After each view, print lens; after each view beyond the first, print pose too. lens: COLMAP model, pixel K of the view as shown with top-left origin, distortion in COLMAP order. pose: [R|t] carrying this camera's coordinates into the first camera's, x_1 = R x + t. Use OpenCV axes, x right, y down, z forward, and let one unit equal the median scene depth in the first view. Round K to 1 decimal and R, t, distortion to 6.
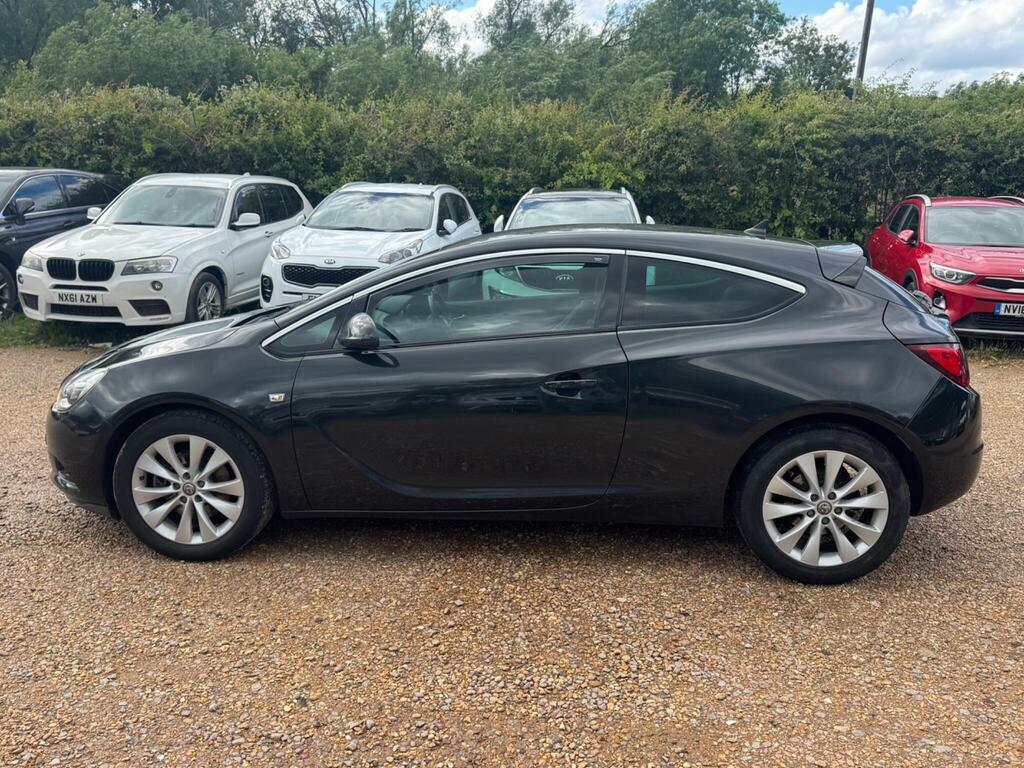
lens RADIAL K [[886.8, 0, 529.9], [0, 886.8, 421.5], [0, 0, 1]] dist [0.047260, -0.003460]
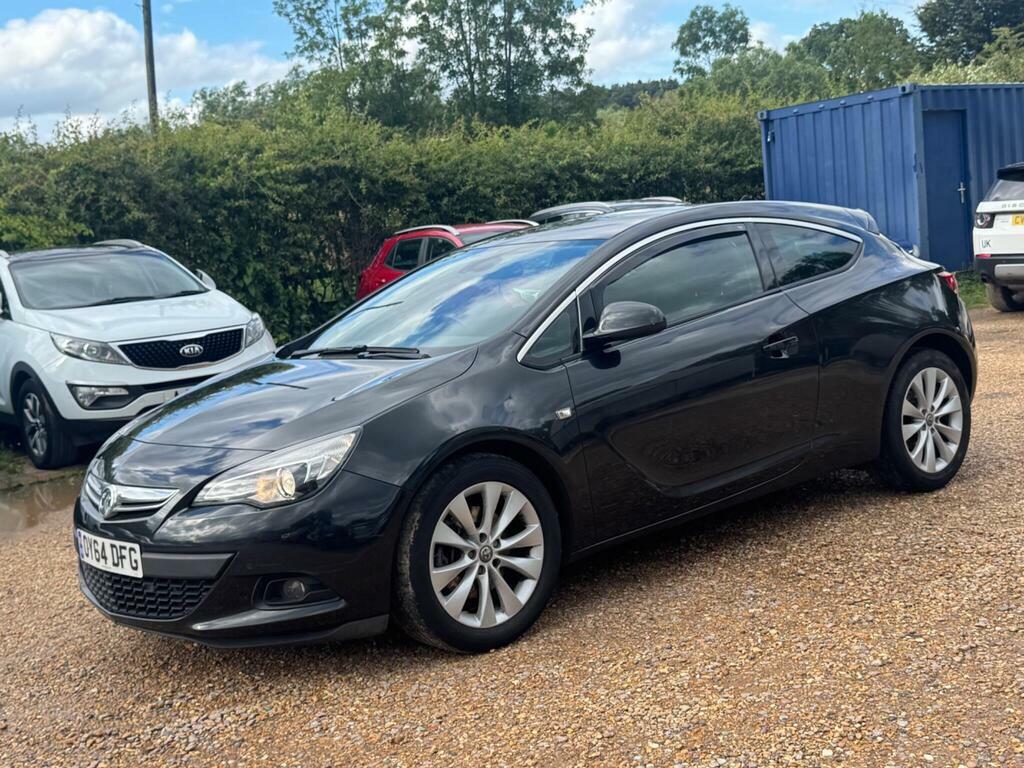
lens RADIAL K [[1327.8, 0, 522.3], [0, 1327.8, 381.1], [0, 0, 1]] dist [0.193507, -0.523586]
pose [[0.698477, -0.155828, 0.698461, -1.156394], [0.279413, 0.957920, -0.065706, 0.015969], [-0.658831, 0.241053, 0.712625, 0.102333]]
